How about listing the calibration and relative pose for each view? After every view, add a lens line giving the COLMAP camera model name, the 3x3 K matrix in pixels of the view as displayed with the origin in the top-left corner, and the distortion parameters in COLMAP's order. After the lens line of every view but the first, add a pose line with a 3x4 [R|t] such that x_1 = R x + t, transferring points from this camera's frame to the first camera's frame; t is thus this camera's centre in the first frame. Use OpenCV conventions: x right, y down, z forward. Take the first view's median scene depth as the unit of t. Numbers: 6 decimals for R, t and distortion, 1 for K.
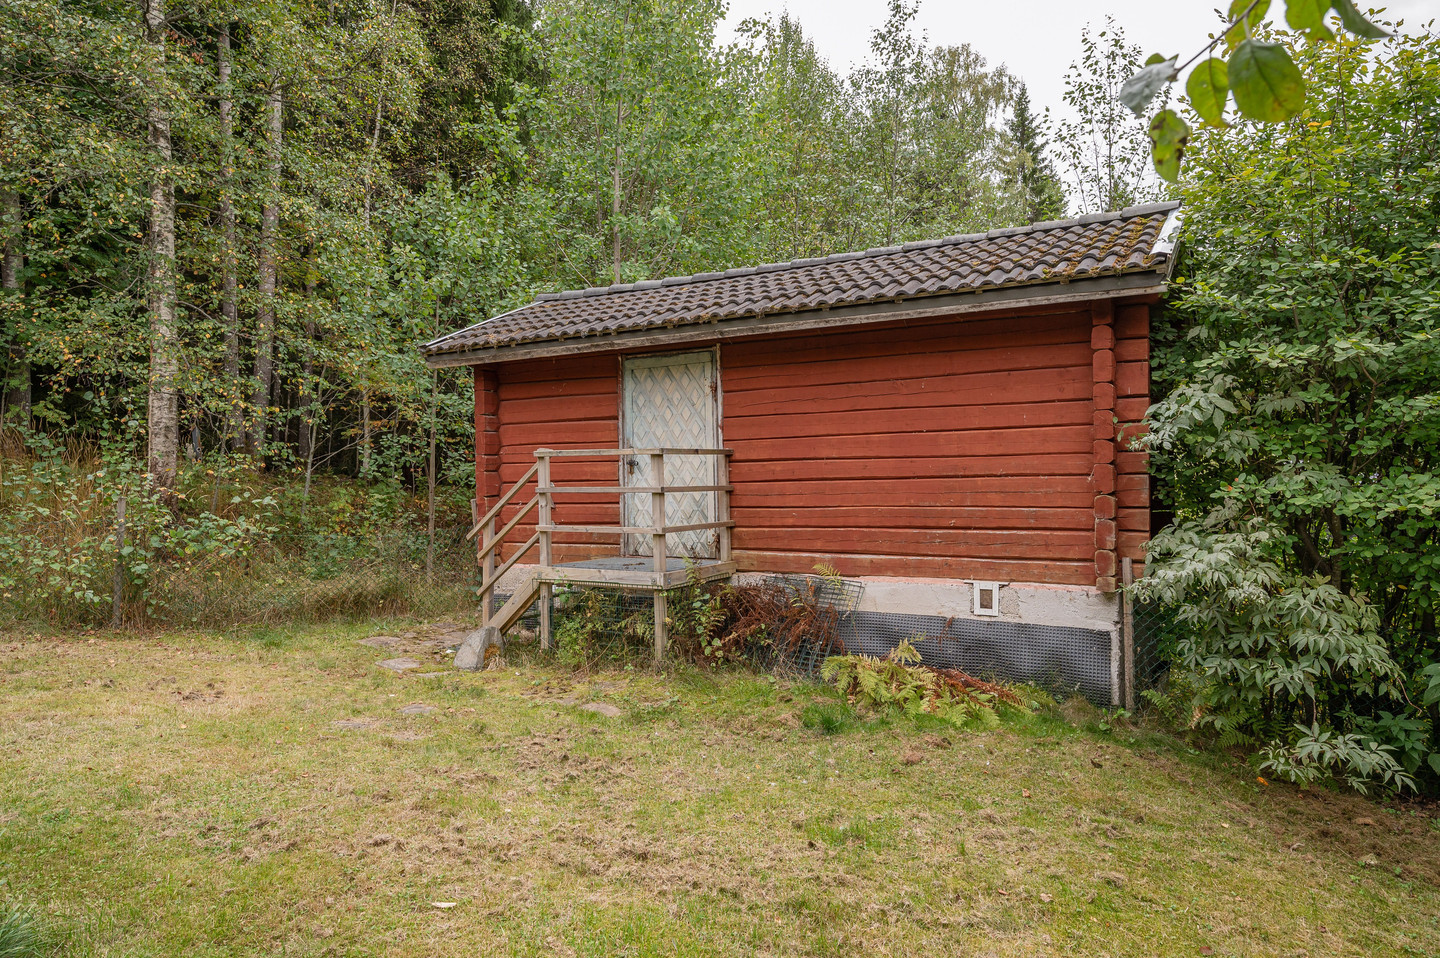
lens RADIAL K [[928.3, 0, 719.5], [0, 928.3, 478.9], [0, 0, 1]] dist [0.001030, -0.000100]
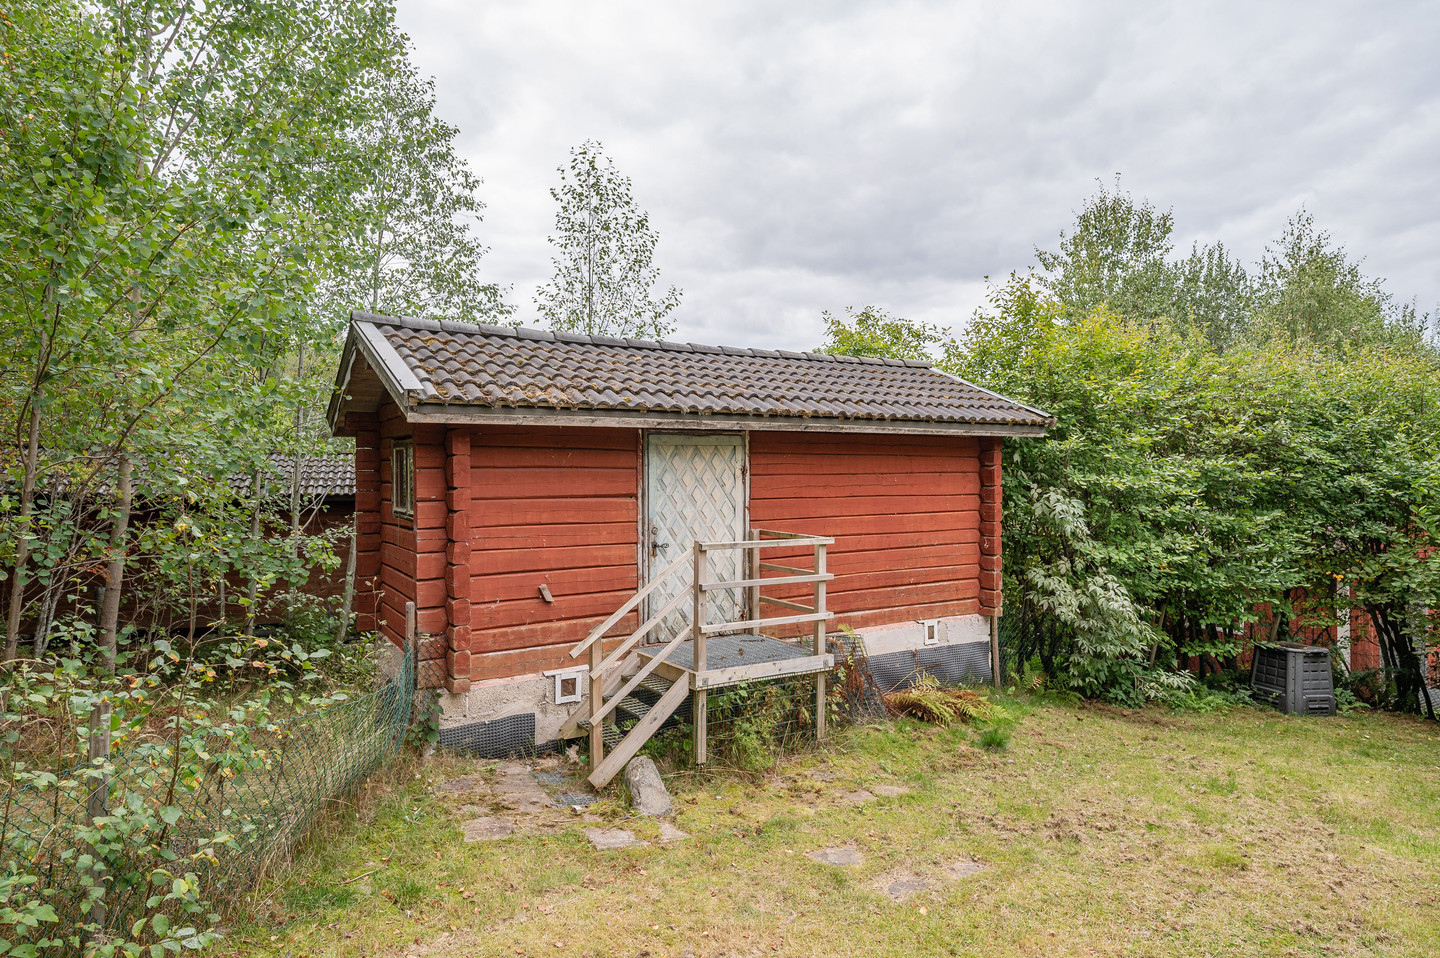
lens RADIAL K [[843.8, 0, 719.3], [0, 843.8, 479.1], [0, 0, 1]] dist [0.000985, 0.000069]
pose [[0.487868, 0.006266, 0.872895, -0.963834], [-0.001609, 0.999979, -0.006279, -0.093176], [-0.872916, 0.001659, 0.487868, 0.628824]]
